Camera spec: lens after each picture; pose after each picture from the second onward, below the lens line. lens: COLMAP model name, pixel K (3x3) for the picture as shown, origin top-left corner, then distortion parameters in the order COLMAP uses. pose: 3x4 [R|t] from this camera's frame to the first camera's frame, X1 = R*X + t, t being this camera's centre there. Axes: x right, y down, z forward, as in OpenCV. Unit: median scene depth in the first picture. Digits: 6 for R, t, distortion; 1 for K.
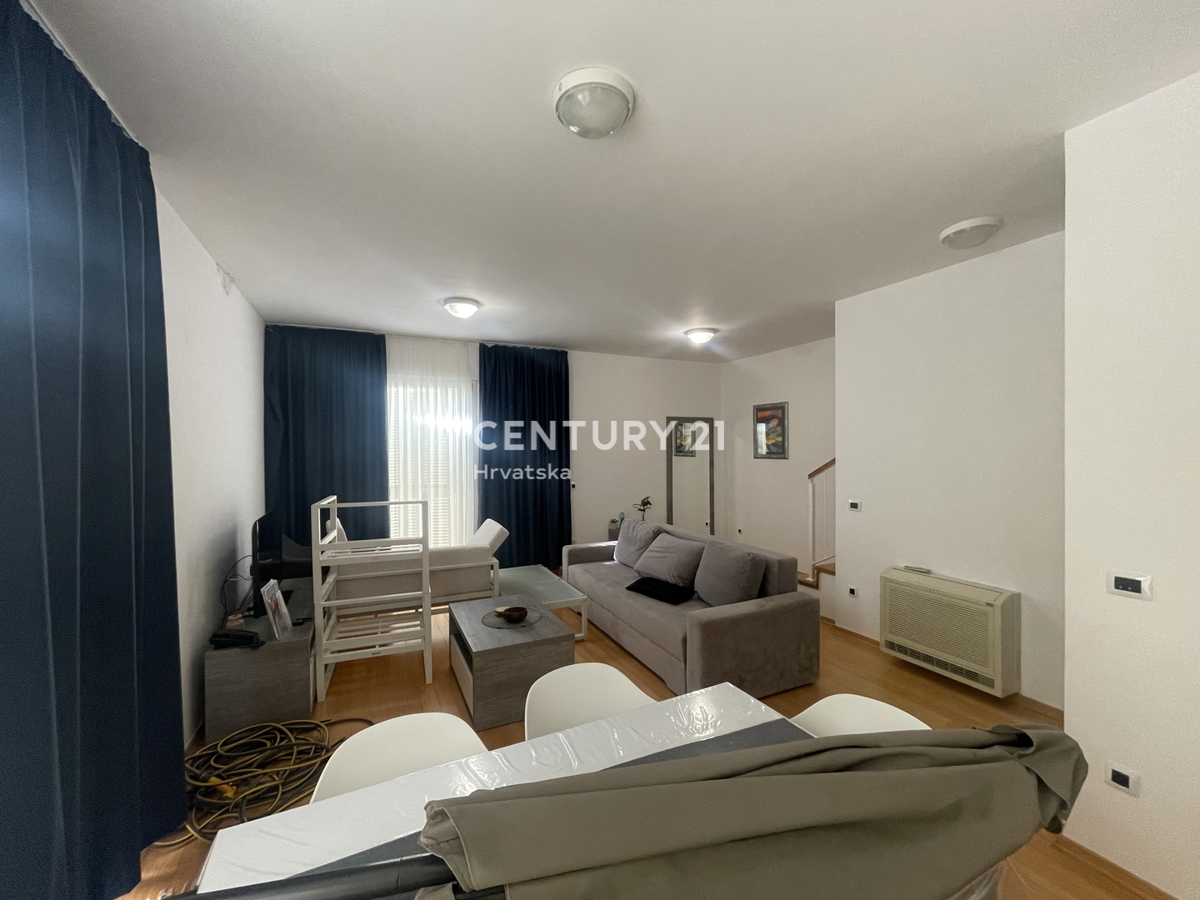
lens RADIAL K [[482.2, 0, 595.9], [0, 482.2, 451.3], [0, 0, 1]] dist [-0.002436, 0.000130]
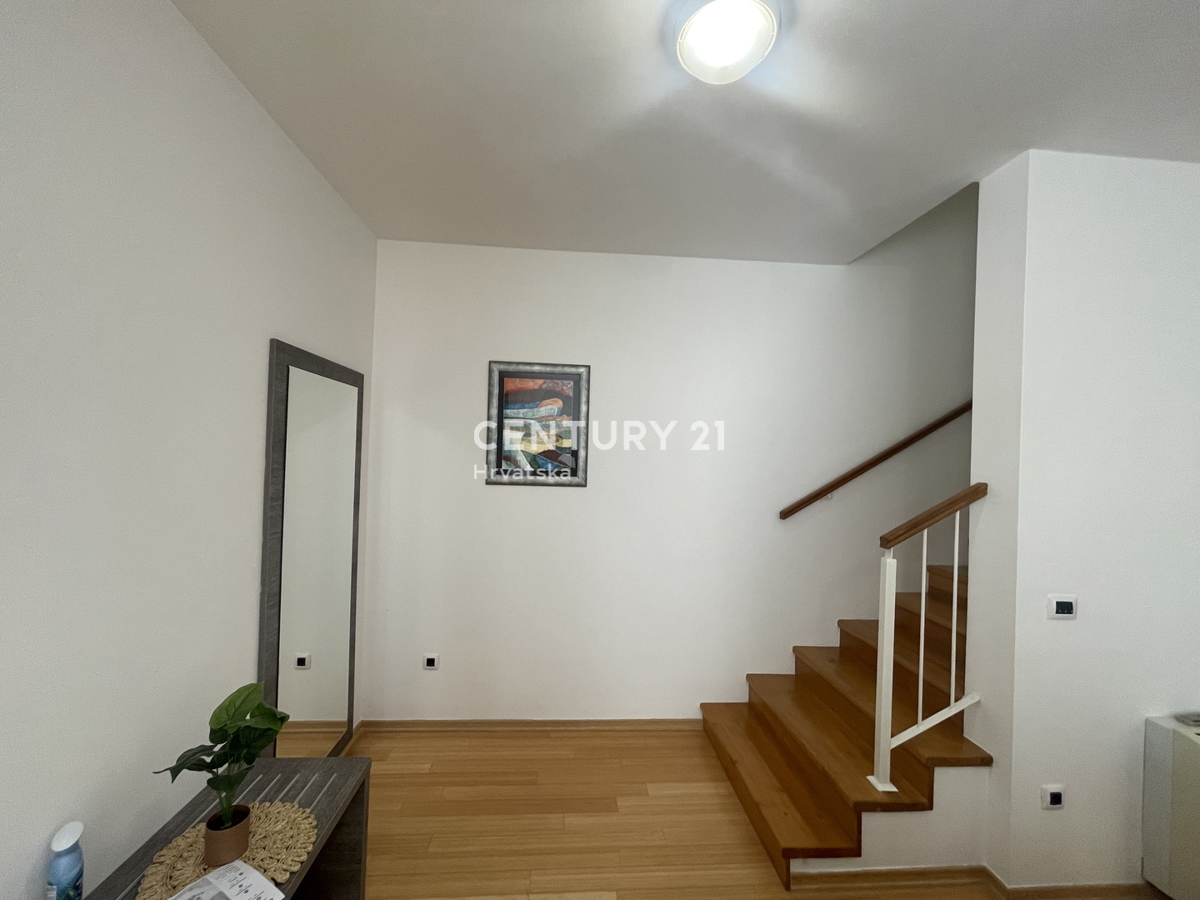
lens RADIAL K [[482.2, 0, 598.5], [0, 482.2, 448.0], [0, 0, 1]] dist [-0.002436, 0.000130]
pose [[0.376830, 0.022155, 0.926018, -0.033927], [-0.018629, 0.999693, -0.016338, -0.014042], [-0.926095, -0.011094, 0.377127, 0.787326]]
